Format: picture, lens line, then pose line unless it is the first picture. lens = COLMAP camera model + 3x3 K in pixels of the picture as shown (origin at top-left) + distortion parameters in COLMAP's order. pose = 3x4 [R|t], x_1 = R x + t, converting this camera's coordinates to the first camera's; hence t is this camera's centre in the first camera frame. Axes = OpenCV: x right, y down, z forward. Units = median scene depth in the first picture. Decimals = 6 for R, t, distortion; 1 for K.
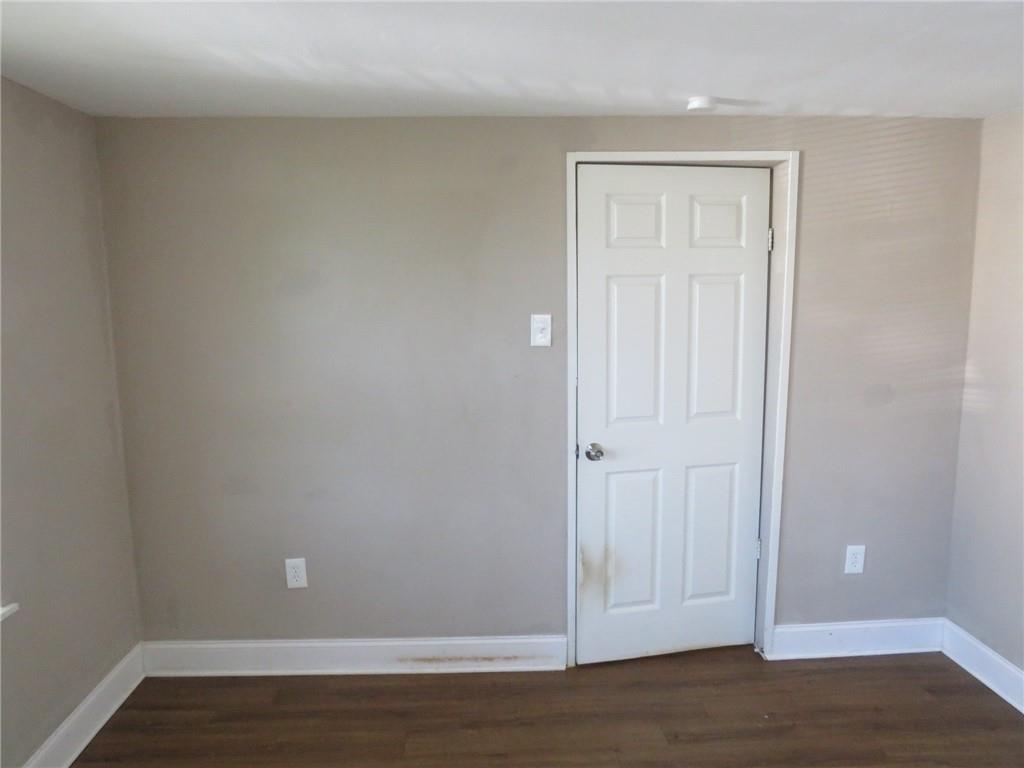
lens RADIAL K [[706.7, 0, 512.0], [0, 706.7, 384.0], [0, 0, 1]] dist [-0.038857, 0.002365]
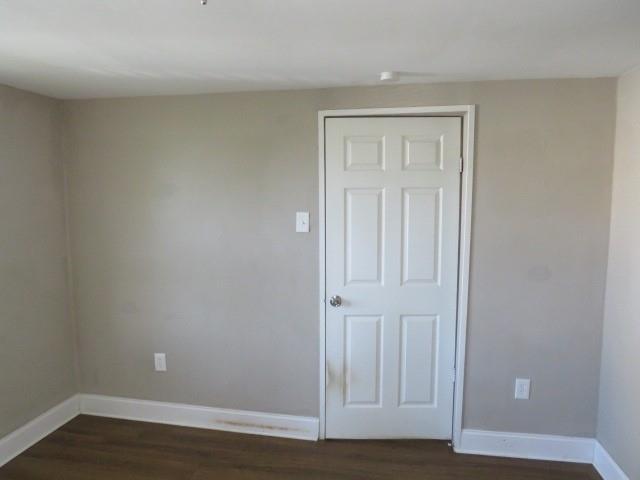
lens RADIAL K [[448.4, 0, 320.0], [0, 448.4, 240.0], [0, 0, 1]] dist [-0.036138, 0.006502]
pose [[0.975807, 0.032352, -0.216228, 0.289673], [-0.039511, 0.998802, -0.028864, -0.008573], [0.215035, 0.036709, 0.975916, 0.025155]]
